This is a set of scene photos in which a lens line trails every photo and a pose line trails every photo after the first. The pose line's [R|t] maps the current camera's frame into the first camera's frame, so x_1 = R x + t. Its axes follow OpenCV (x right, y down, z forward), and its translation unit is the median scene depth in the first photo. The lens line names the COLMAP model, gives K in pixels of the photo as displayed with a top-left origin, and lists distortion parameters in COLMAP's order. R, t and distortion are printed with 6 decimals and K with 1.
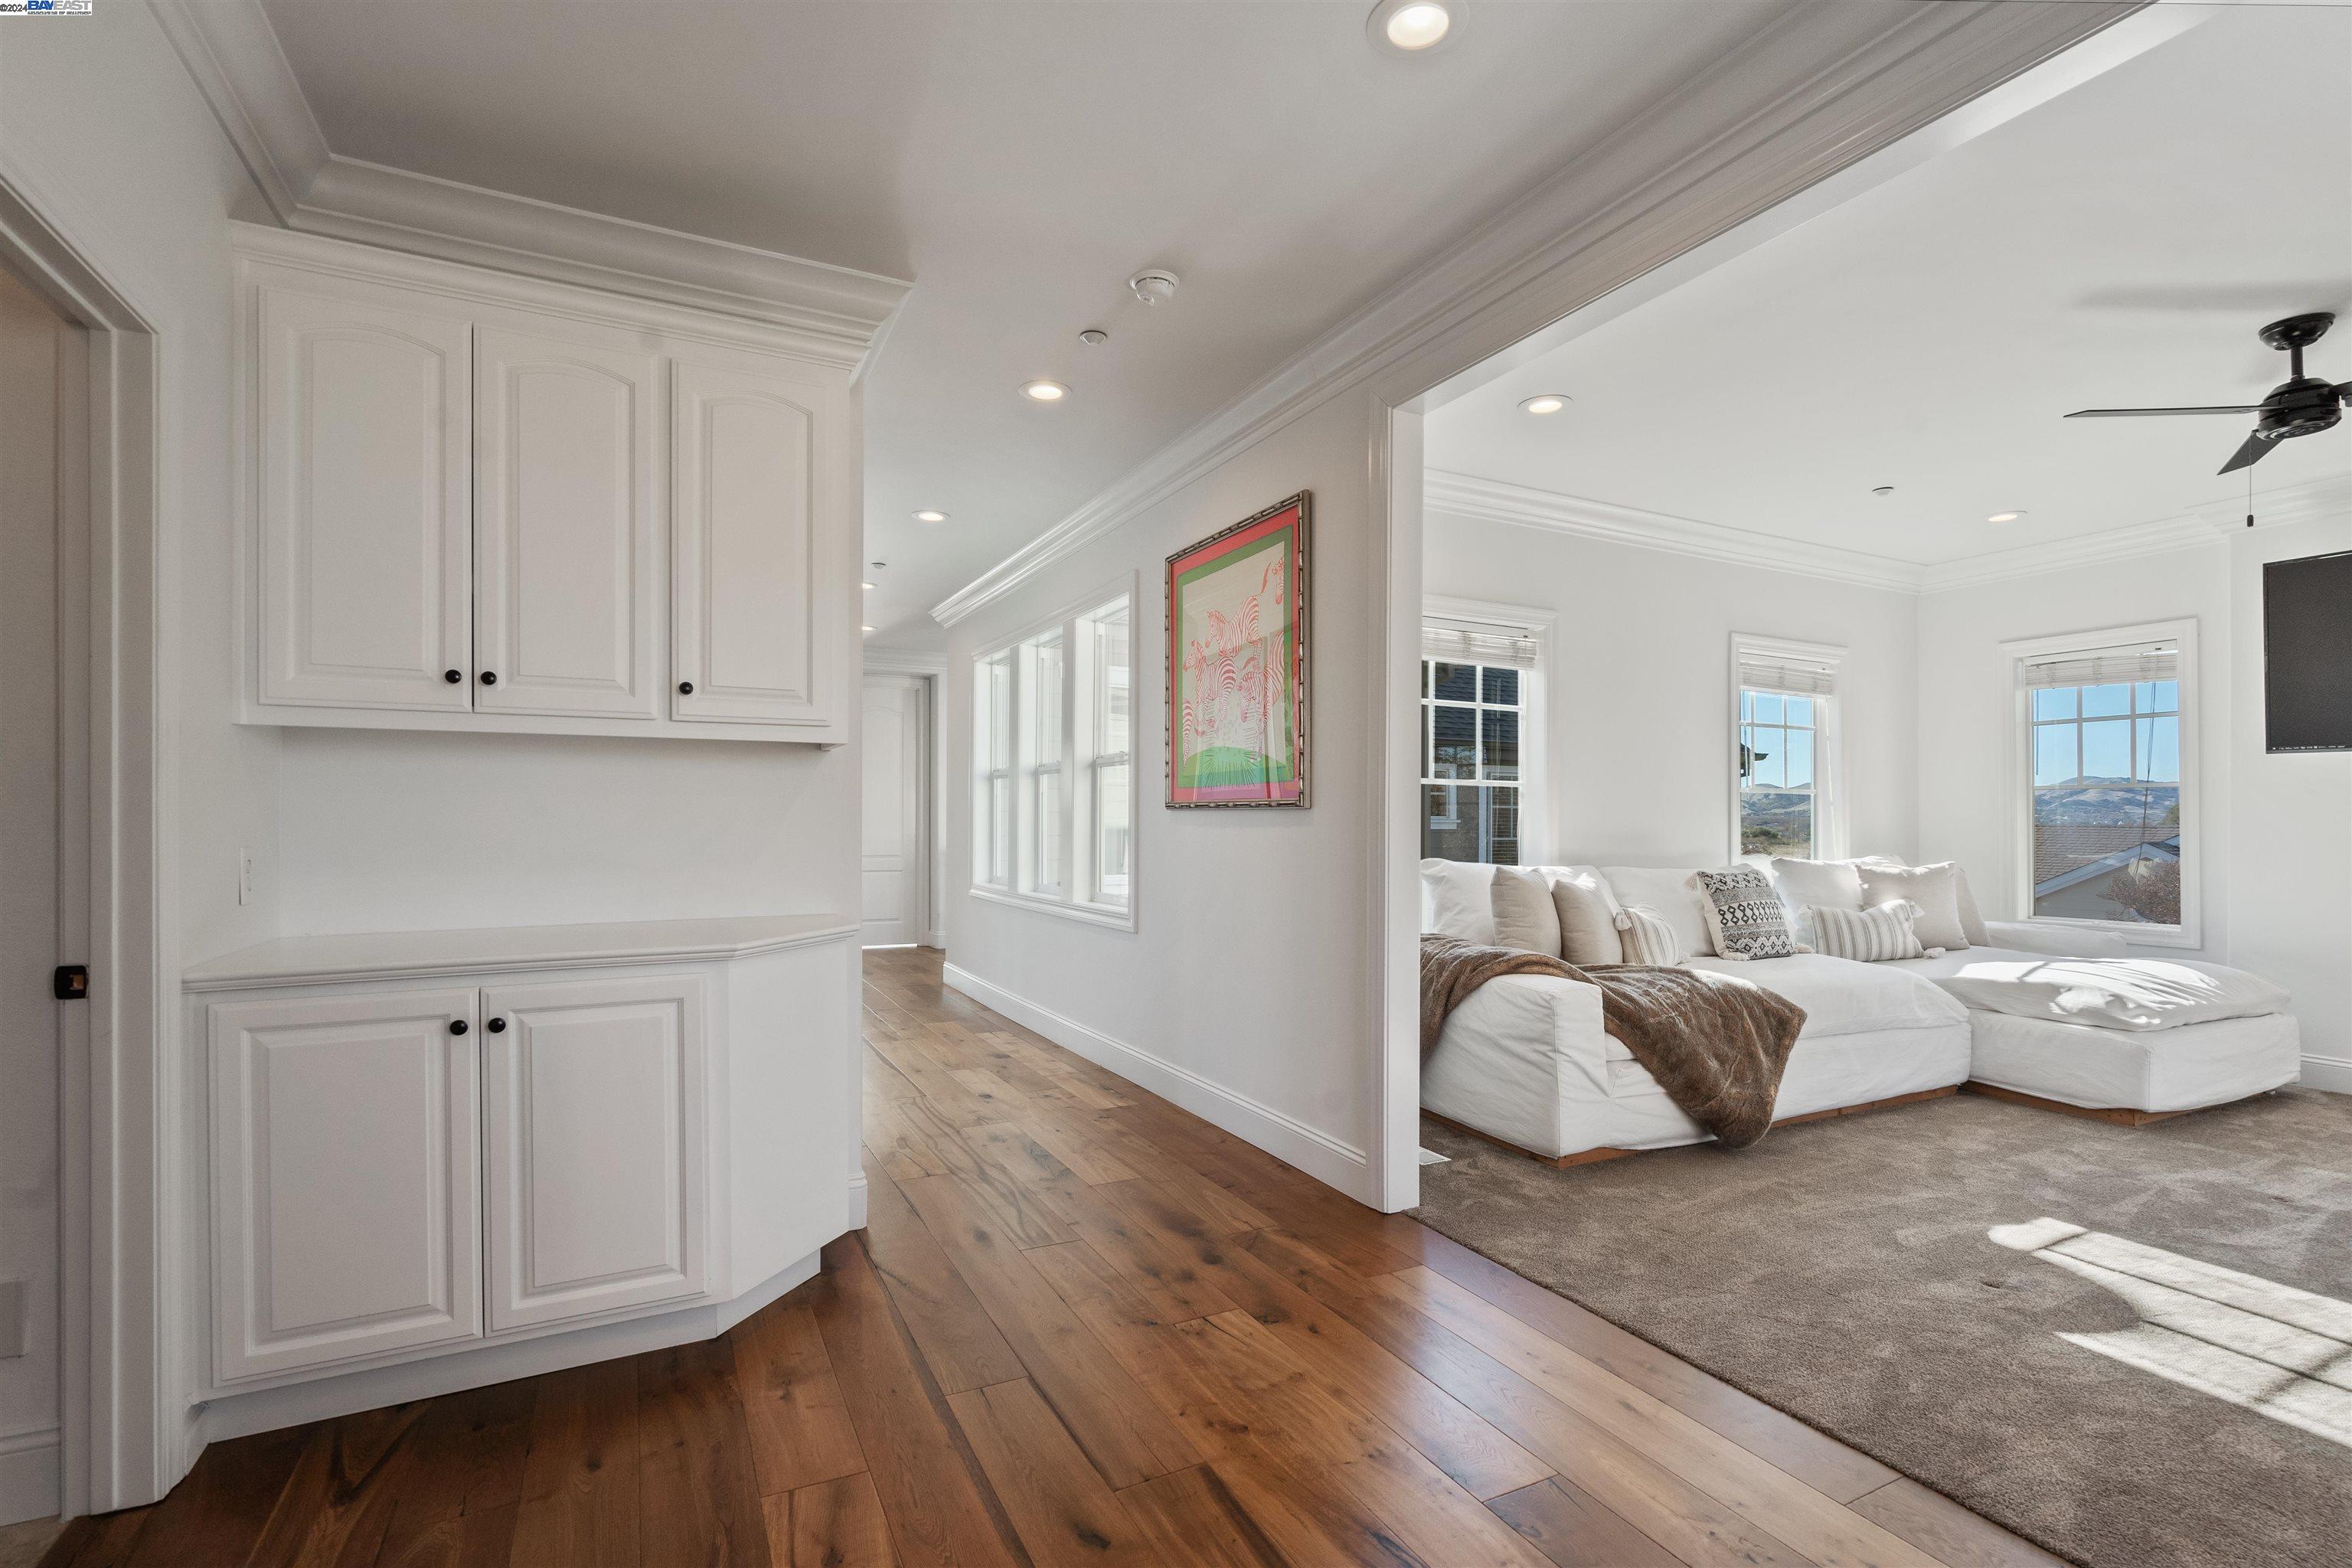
lens RADIAL K [[1087.6, 0, 1183.5], [0, 1087.6, 821.2], [0, 0, 1]] dist [0.001094, 0.000023]
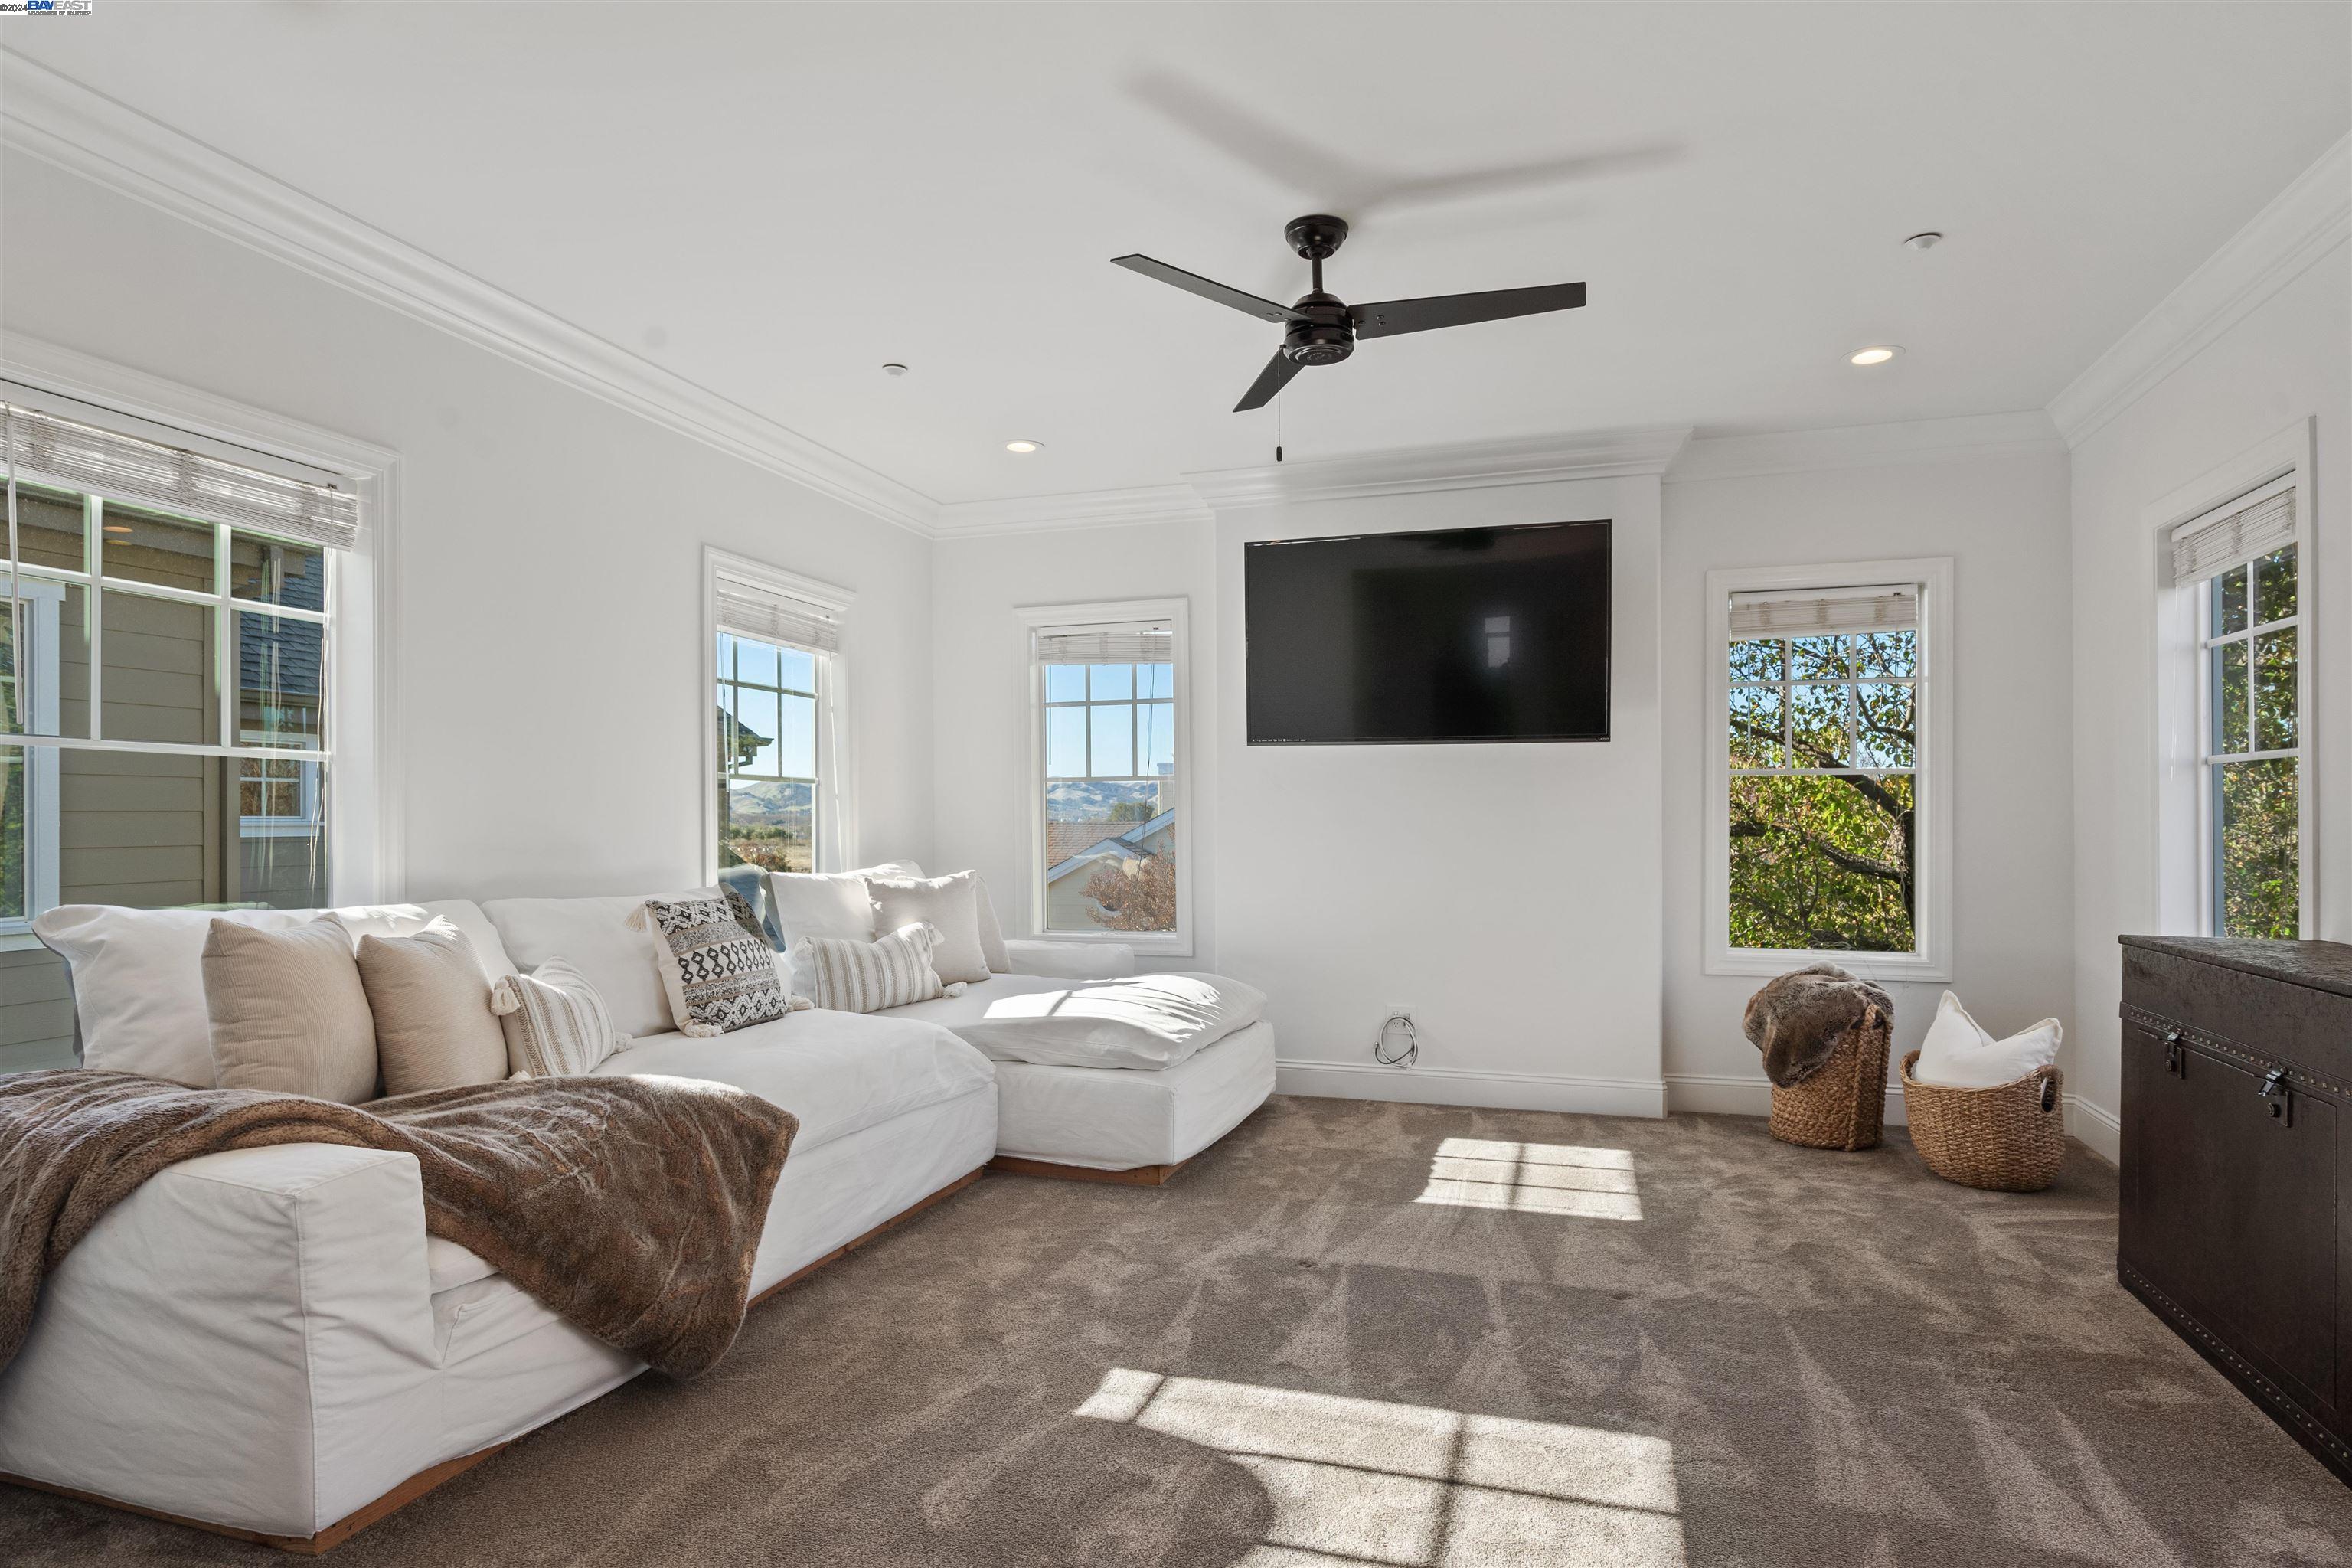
lens RADIAL K [[1297.8, 0, 1180.1], [0, 1297.8, 813.8], [0, 0, 1]] dist [0.003976, 0.000230]
pose [[0.705134, -0.002554, 0.709069, 0.177173], [0.006616, 0.999974, -0.002977, -0.000393], [-0.709043, 0.006790, 0.705132, 0.280195]]
